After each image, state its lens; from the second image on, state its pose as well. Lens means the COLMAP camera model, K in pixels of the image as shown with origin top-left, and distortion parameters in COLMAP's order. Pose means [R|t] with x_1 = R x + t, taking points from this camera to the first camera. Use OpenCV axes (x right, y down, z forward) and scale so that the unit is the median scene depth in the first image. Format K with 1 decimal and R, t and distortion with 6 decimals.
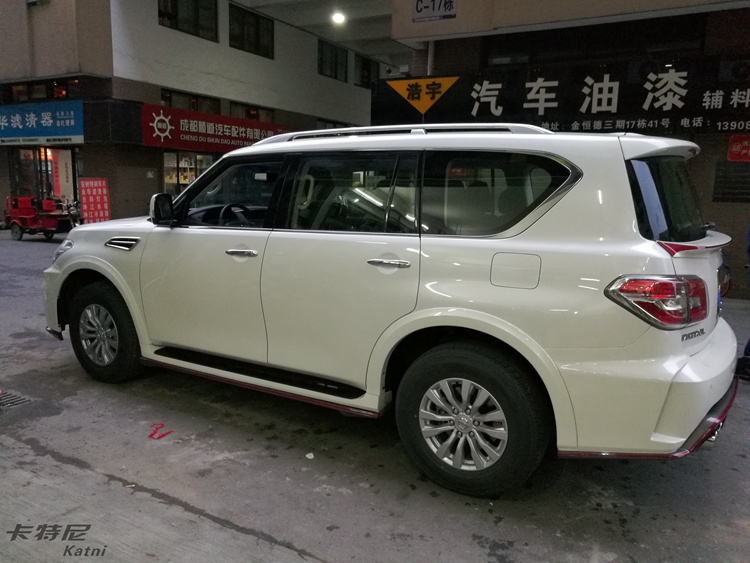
lens RADIAL K [[597.5, 0, 369.9], [0, 597.5, 279.9], [0, 0, 1]] dist [-0.008085, 0.031776]
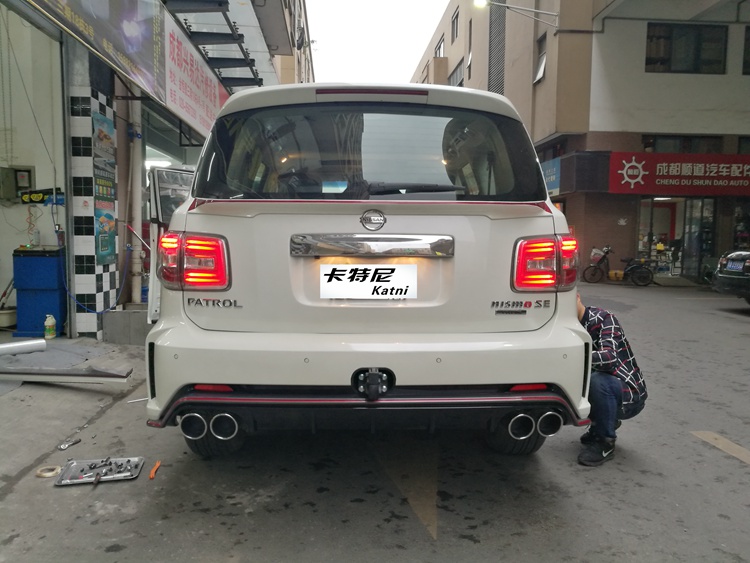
lens RADIAL K [[597.5, 0, 370.8], [0, 597.5, 282.0], [0, 0, 1]] dist [-0.008085, 0.031776]
pose [[0.539590, 0.046057, -0.840667, 0.257622], [-0.133757, 0.990511, -0.031587, 0.010619], [0.831235, 0.129489, 0.540630, 0.132578]]
